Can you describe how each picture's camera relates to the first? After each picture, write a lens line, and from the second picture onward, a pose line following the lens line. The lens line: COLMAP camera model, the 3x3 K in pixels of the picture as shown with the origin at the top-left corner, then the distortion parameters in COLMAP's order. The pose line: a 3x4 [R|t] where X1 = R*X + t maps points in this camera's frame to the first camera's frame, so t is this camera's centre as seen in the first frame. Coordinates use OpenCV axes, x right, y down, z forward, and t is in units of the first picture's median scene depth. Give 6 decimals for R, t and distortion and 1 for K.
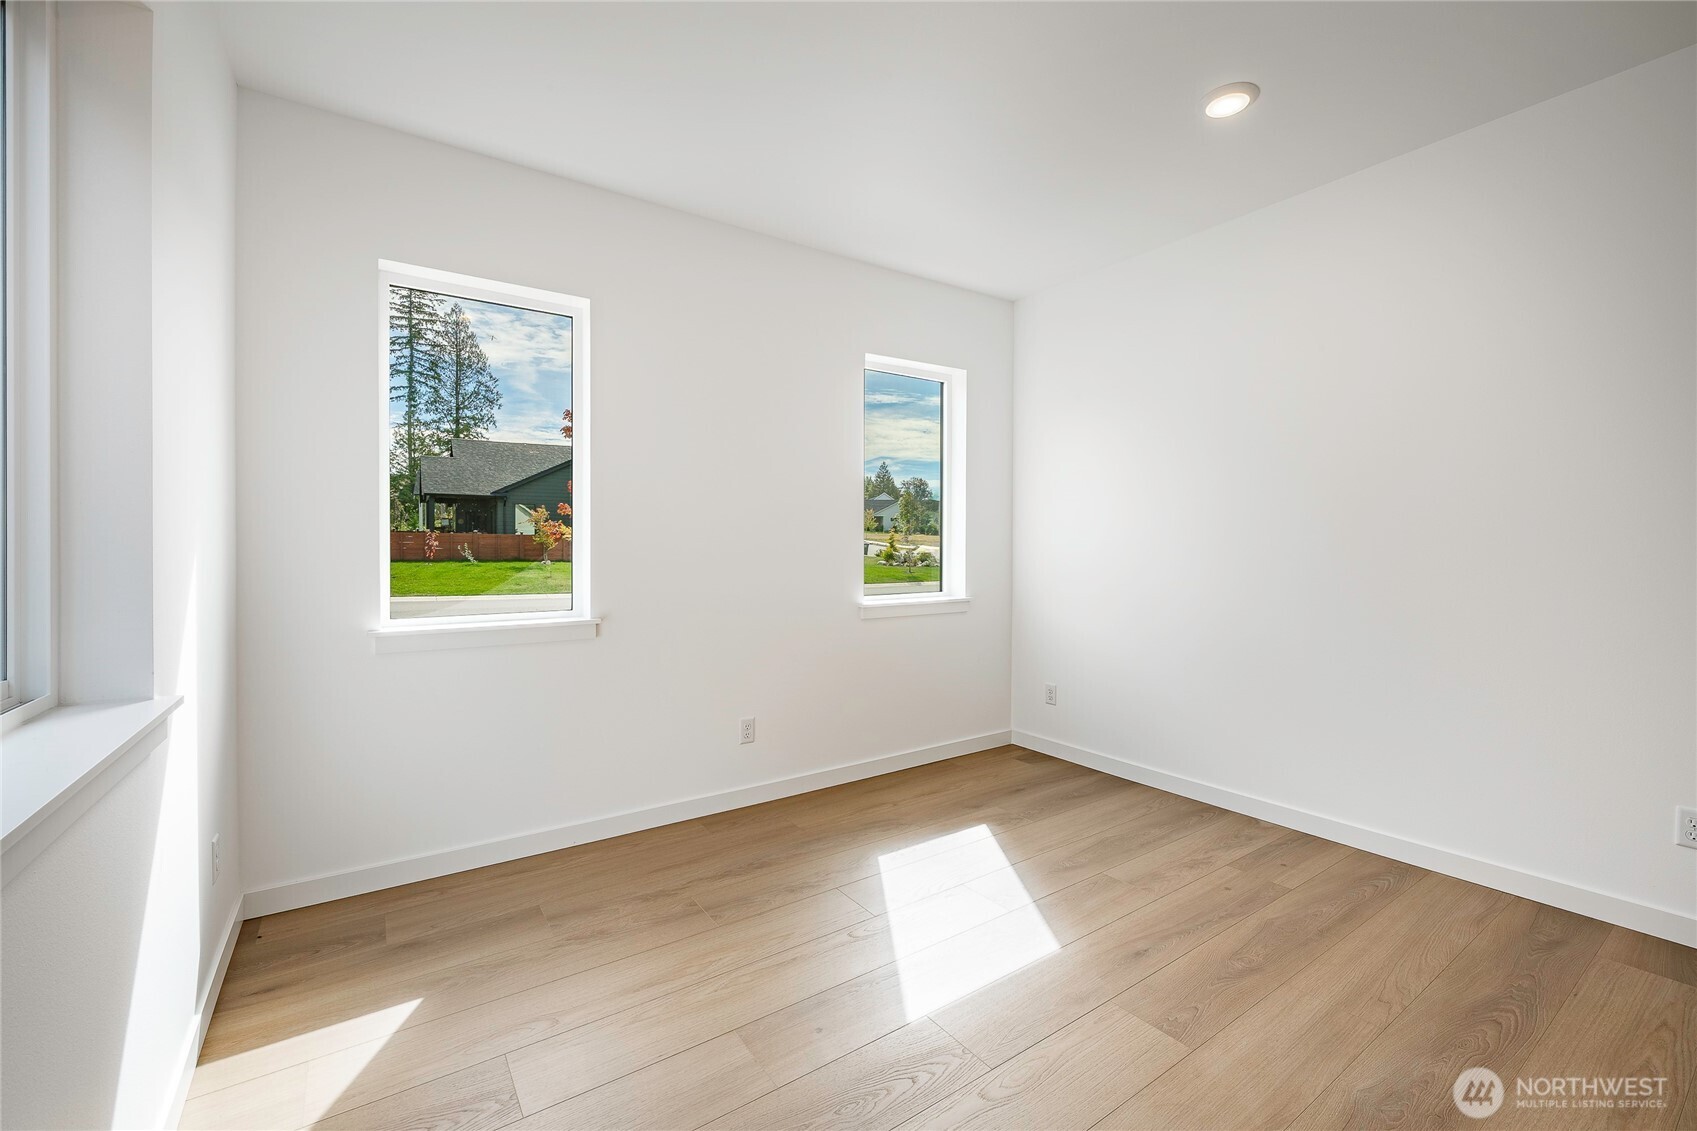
lens RADIAL K [[702.4, 0, 848.5], [0, 702.4, 565.5], [0, 0, 1]] dist [-0.000685, -0.000101]
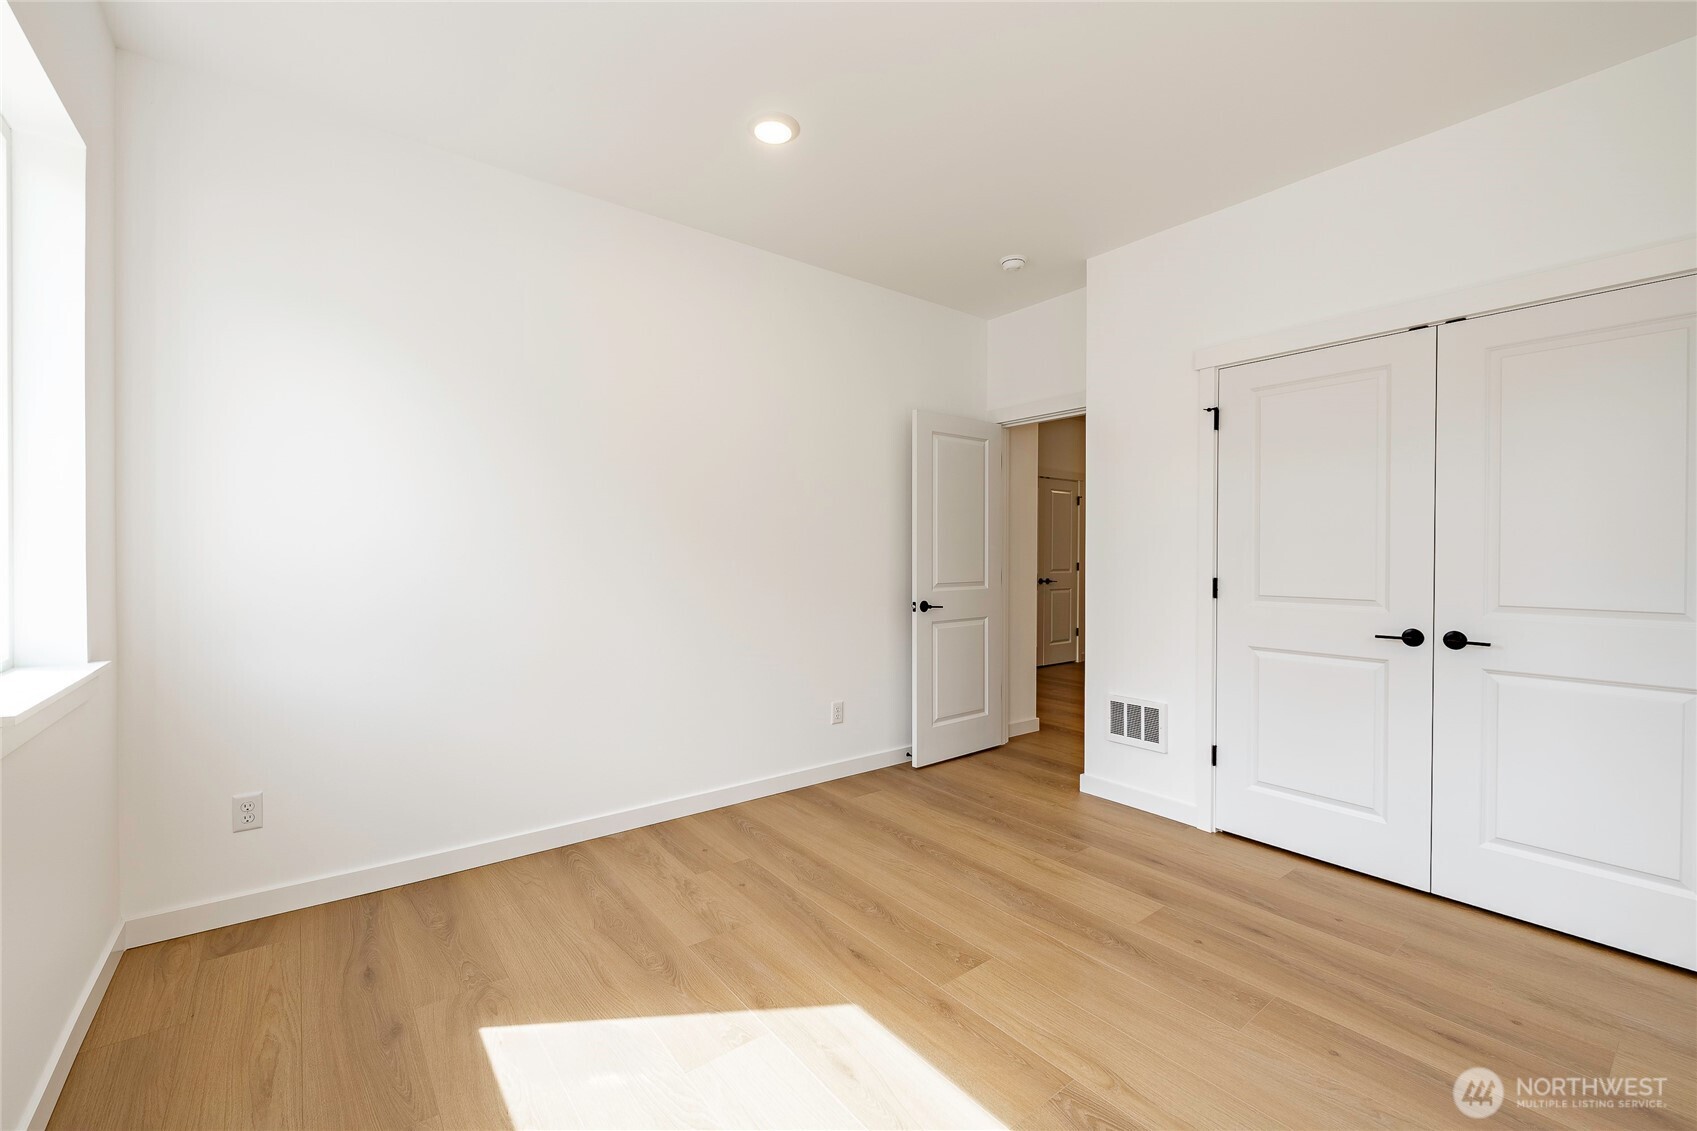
lens RADIAL K [[702.4, 0, 848.5], [0, 702.4, 565.5], [0, 0, 1]] dist [-0.000685, -0.000101]
pose [[-0.064490, -0.013636, 0.997825, -0.454962], [0.018373, 0.999721, 0.014849, -0.024352], [-0.997749, 0.019291, -0.064222, 0.811606]]
